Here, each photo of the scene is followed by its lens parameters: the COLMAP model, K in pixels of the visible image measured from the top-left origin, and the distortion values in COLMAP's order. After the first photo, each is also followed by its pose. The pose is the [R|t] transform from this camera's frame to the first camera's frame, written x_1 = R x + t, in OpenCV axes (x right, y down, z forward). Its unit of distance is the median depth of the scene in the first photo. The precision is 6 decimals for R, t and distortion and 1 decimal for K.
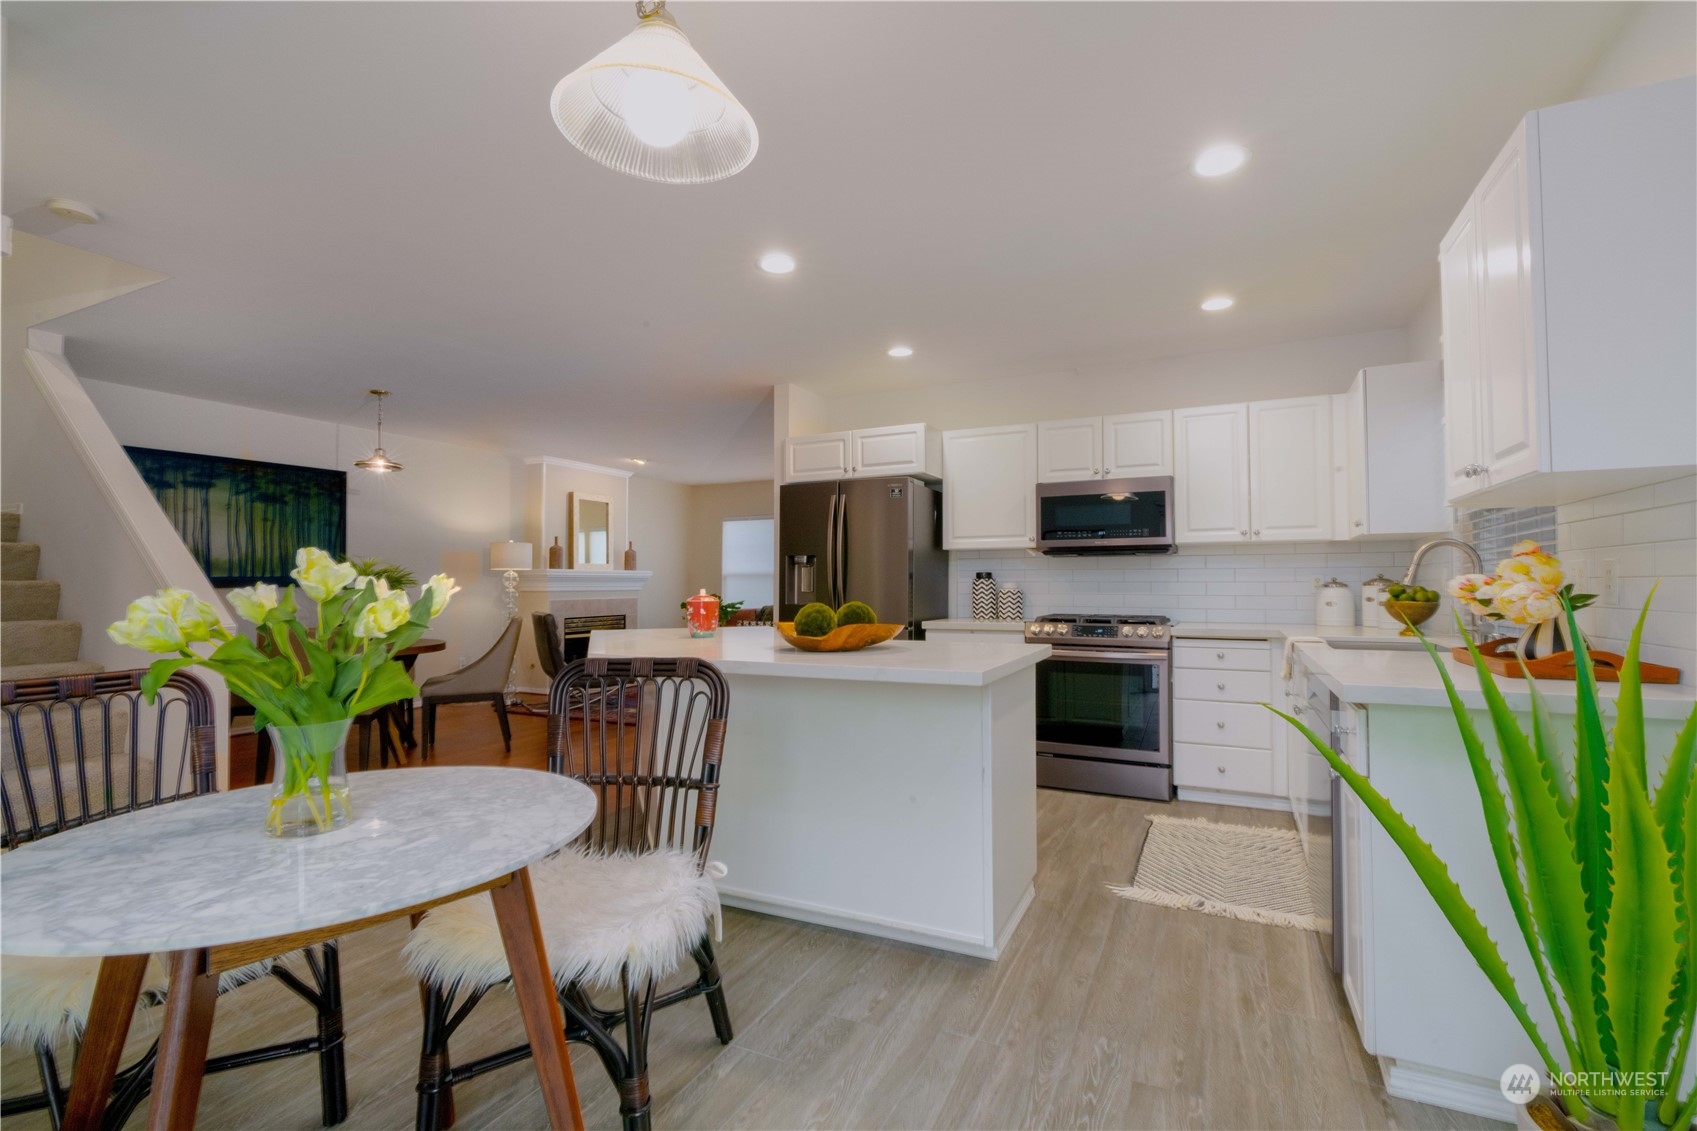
lens RADIAL K [[763.8, 0, 848.5], [0, 763.8, 565.5], [0, 0, 1]] dist [-0.032099, 0.000061]
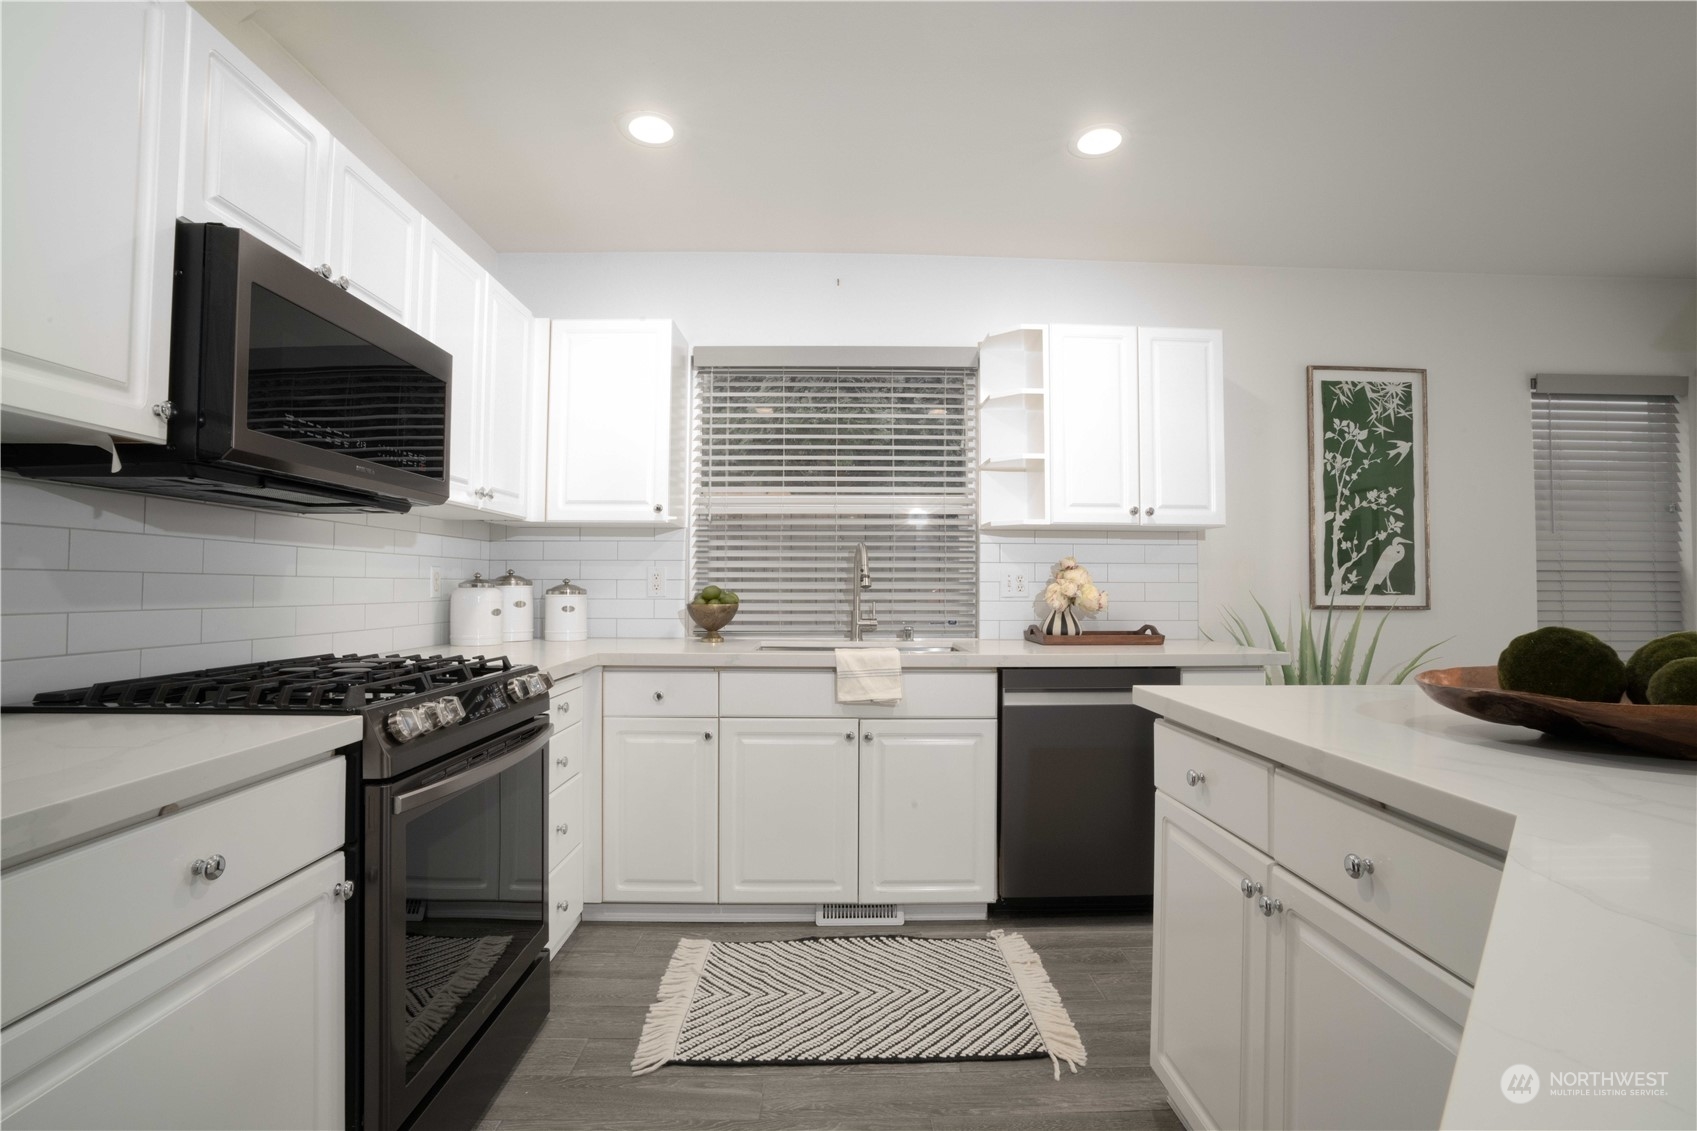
lens RADIAL K [[763.8, 0, 848.5], [0, 763.8, 565.5], [0, 0, 1]] dist [-0.032099, 0.000061]
pose [[-0.457584, 0.022636, 0.888878, -0.111667], [-0.023087, 0.999036, -0.037326, 0.025553], [-0.888867, -0.037601, -0.456620, 0.987778]]
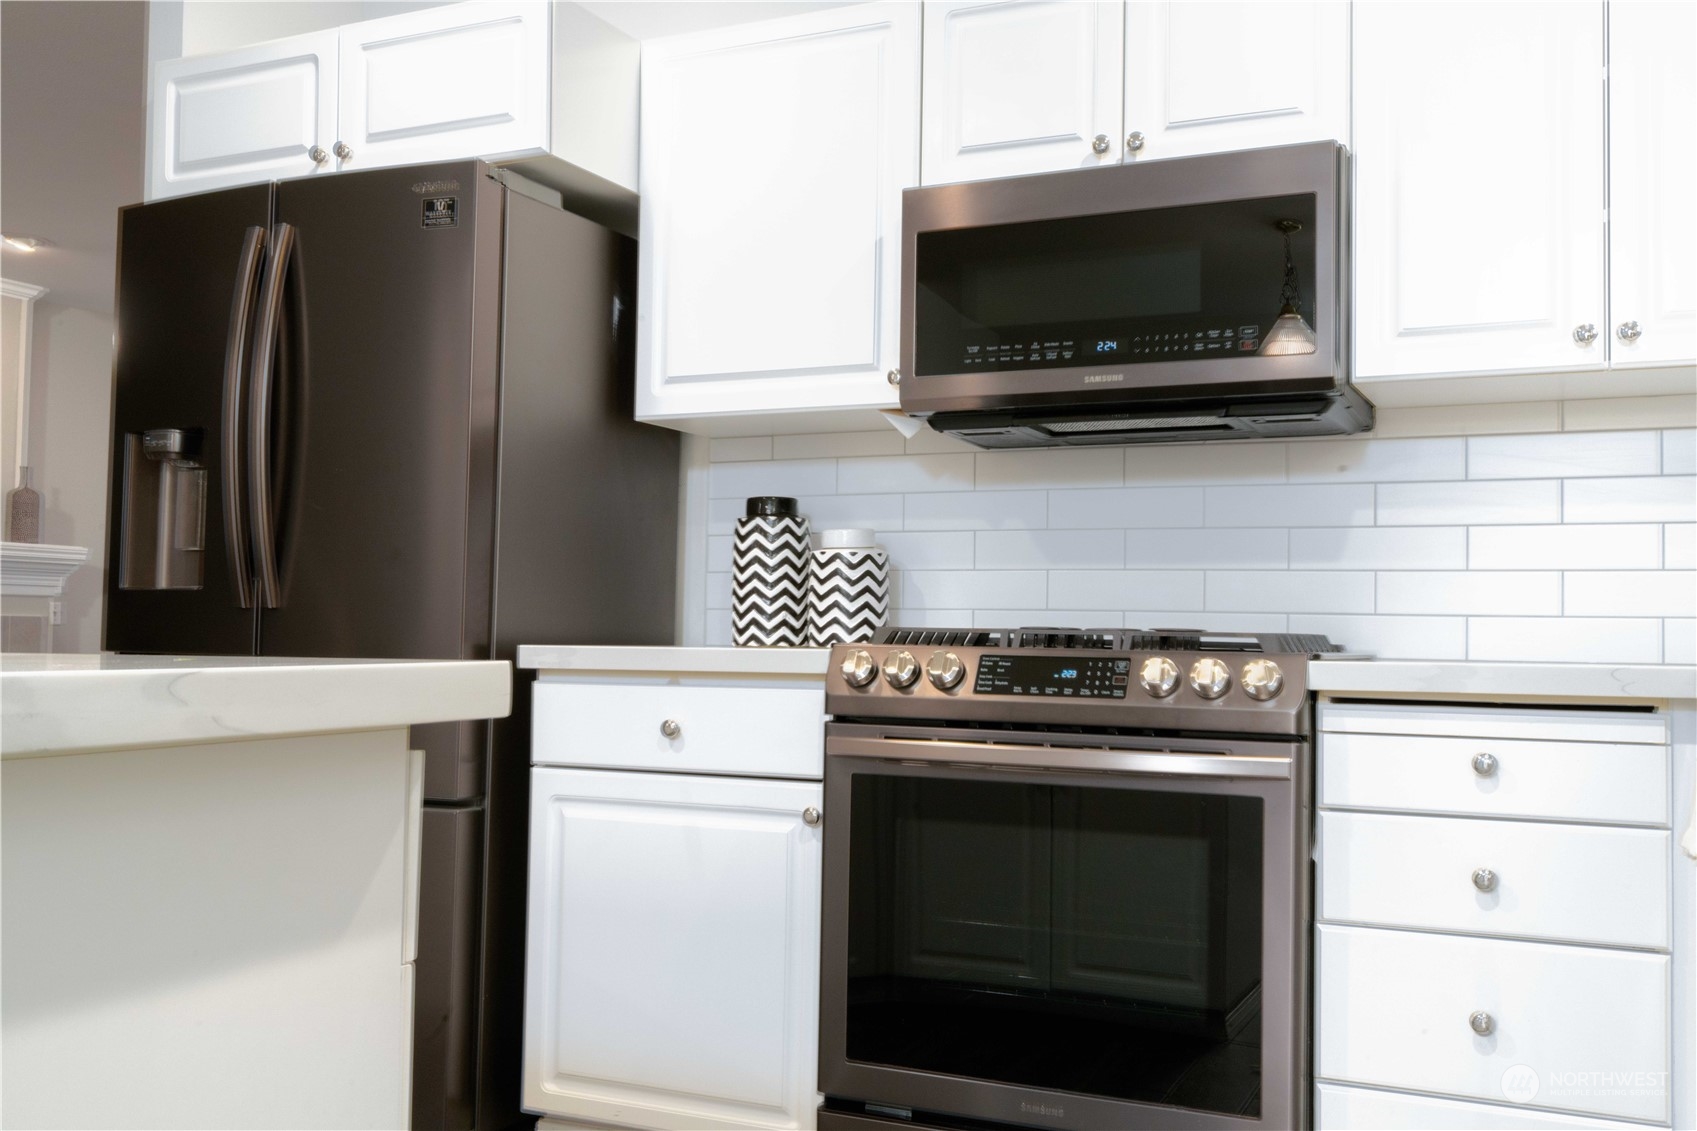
lens RADIAL K [[1679.4, 0, 848.5], [0, 1679.4, 565.5], [0, 0, 1]] dist [-0.015992, -0.020103]
pose [[0.999793, 0.014529, 0.014213, 0.231710], [-0.014297, 0.999765, -0.016270, 0.055158], [-0.014446, 0.016063, 0.999767, 0.368794]]
